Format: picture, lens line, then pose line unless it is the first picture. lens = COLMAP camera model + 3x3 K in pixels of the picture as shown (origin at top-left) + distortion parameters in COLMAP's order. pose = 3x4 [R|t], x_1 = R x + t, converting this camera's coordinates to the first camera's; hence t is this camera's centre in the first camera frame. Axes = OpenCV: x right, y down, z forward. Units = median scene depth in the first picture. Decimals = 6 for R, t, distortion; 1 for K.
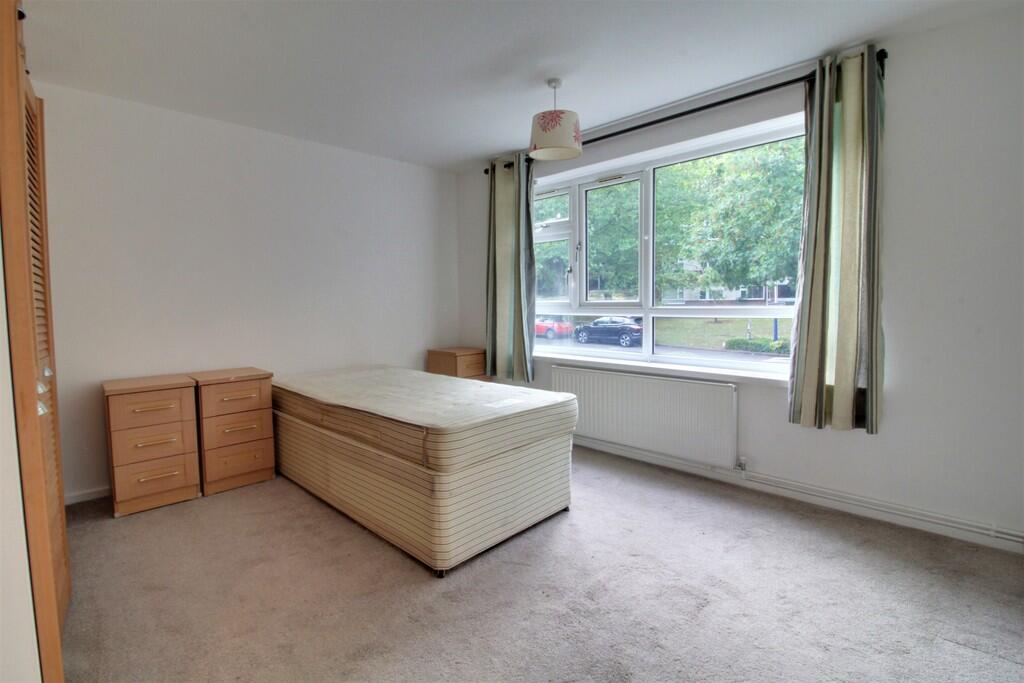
lens RADIAL K [[474.4, 0, 515.4], [0, 474.4, 328.6], [0, 0, 1]] dist [-0.000462, -0.012802]
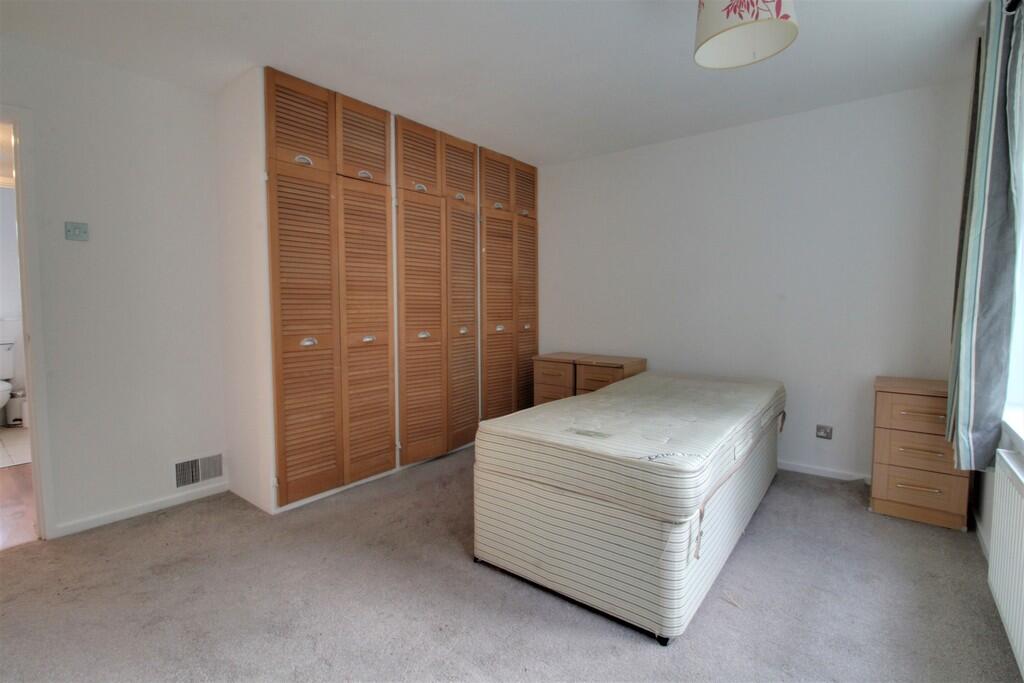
lens RADIAL K [[474.4, 0, 515.4], [0, 474.4, 328.6], [0, 0, 1]] dist [-0.000462, -0.012802]
pose [[0.128524, 0.071462, -0.989128, 0.775948], [-0.068784, 0.995641, 0.062995, -0.062033], [0.989318, 0.059940, 0.132879, 0.815314]]
